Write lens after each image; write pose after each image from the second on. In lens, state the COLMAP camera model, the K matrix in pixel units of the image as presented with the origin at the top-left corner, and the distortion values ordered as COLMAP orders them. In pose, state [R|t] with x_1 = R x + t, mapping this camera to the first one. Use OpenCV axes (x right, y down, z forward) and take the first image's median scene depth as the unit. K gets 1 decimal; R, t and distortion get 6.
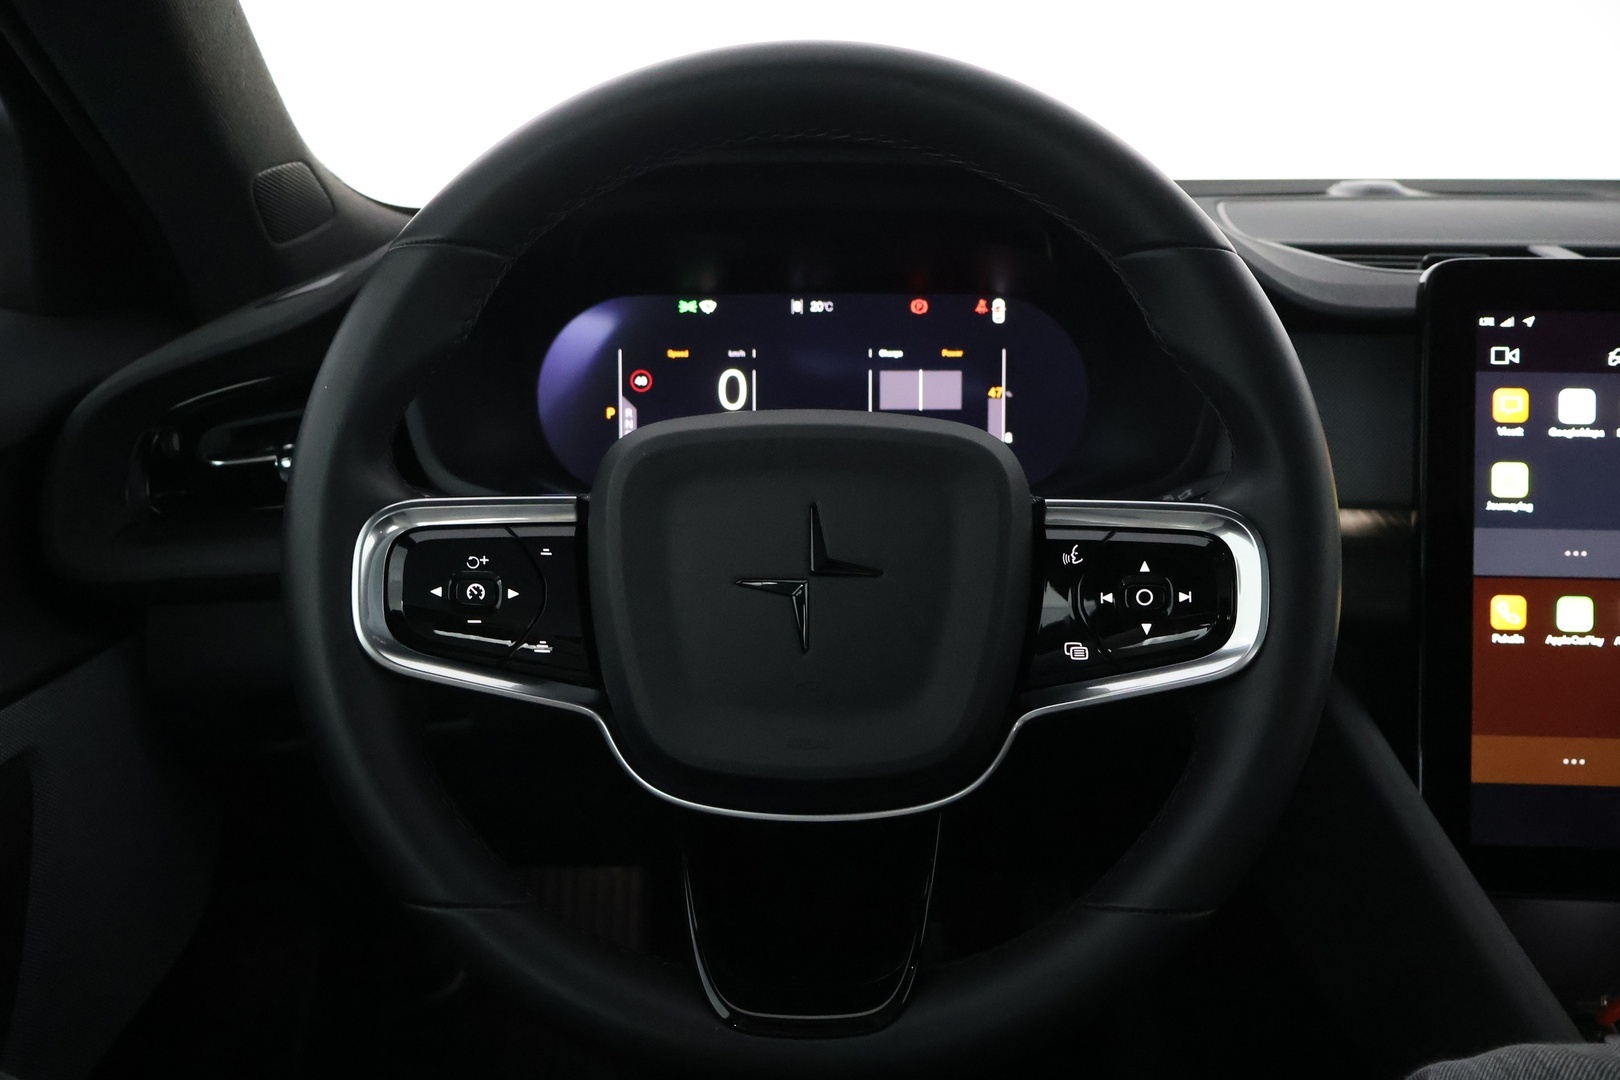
lens RADIAL K [[1350.0, 0, 806.5], [0, 1350.0, 543.2], [0, 0, 1]] dist [-0.011875, -0.001747]
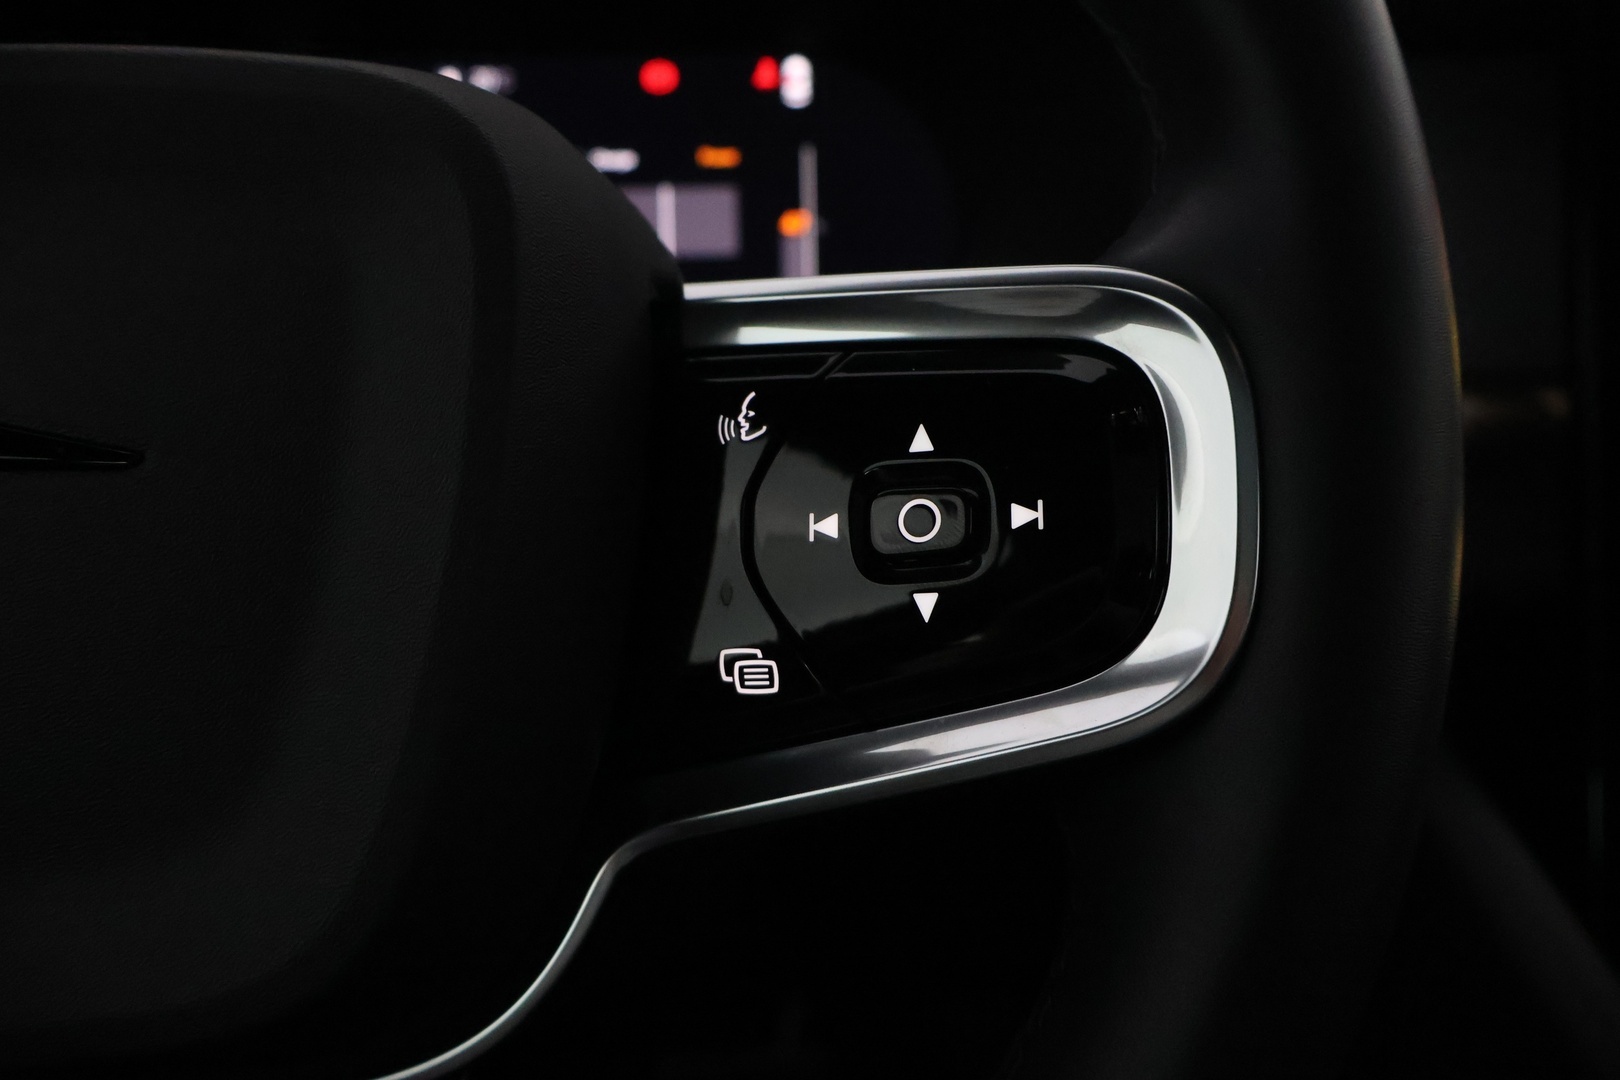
lens RADIAL K [[1350.0, 0, 806.5], [0, 1350.0, 543.2], [0, 0, 1]] dist [-0.011875, -0.001747]
pose [[0.999588, -0.021099, -0.019478, 0.223740], [0.020777, 0.999646, -0.016589, 0.050963], [0.019822, 0.016178, 0.999673, 0.624382]]
